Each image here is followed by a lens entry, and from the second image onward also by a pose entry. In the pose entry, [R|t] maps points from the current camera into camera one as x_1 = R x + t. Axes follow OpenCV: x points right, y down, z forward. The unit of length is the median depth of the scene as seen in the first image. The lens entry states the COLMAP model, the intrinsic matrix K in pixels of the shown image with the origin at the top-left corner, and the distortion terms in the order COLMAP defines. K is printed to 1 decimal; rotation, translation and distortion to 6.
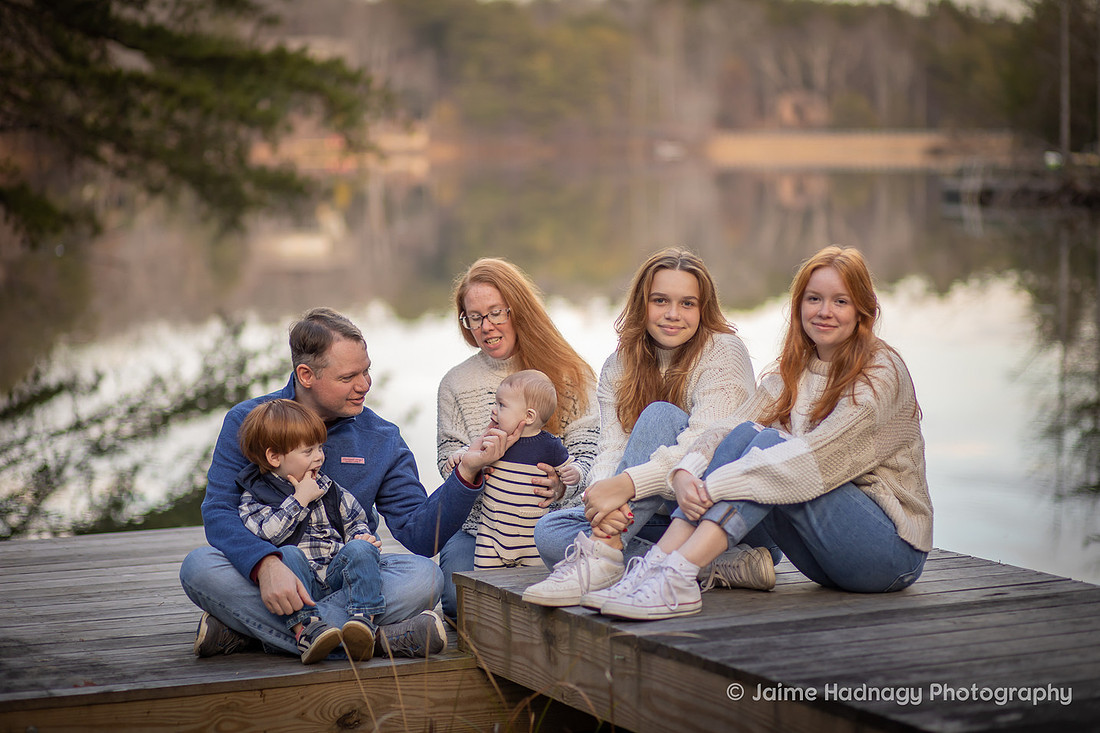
lens RADIAL K [[2713.0, 0, 550.0], [0, 2713.0, 366.5], [0, 0, 1]] dist [-0.088155, -1.060247]
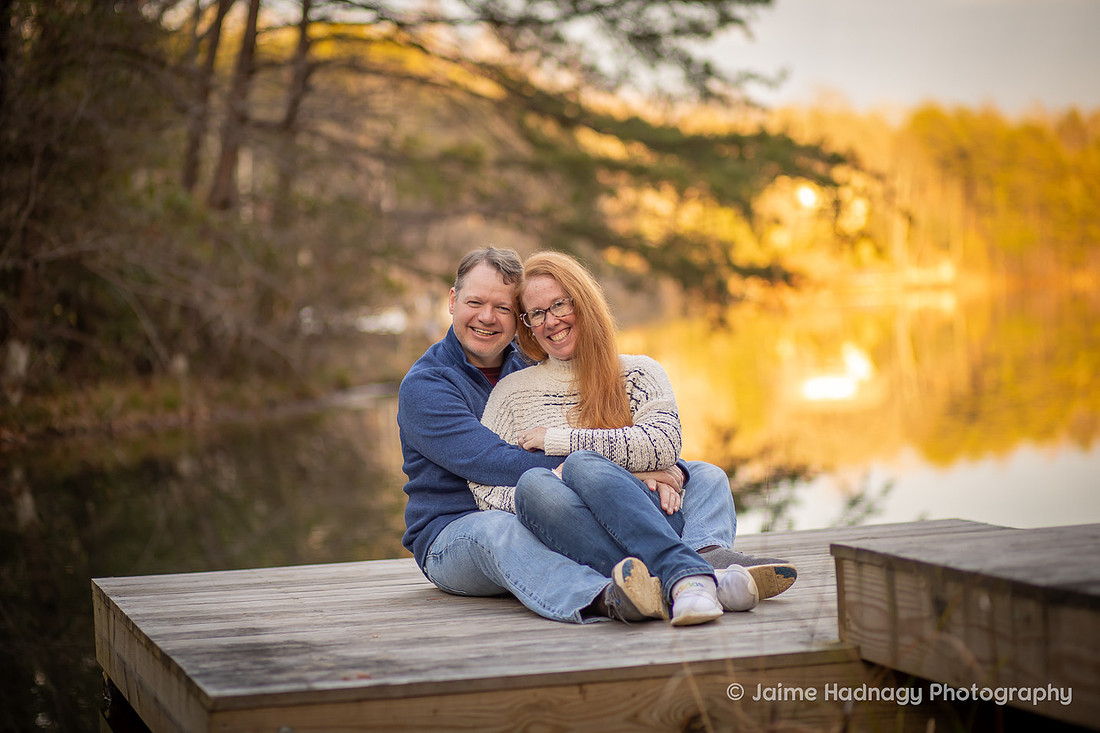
lens RADIAL K [[2791.0, 0, 550.0], [0, 2791.0, 366.5], [0, 0, 1]] dist [-0.056389, -0.633526]
pose [[0.981217, -0.030092, -0.190545, 0.041961], [0.019768, 0.998243, -0.055853, 0.071032], [0.191891, 0.051037, 0.980088, 0.192154]]
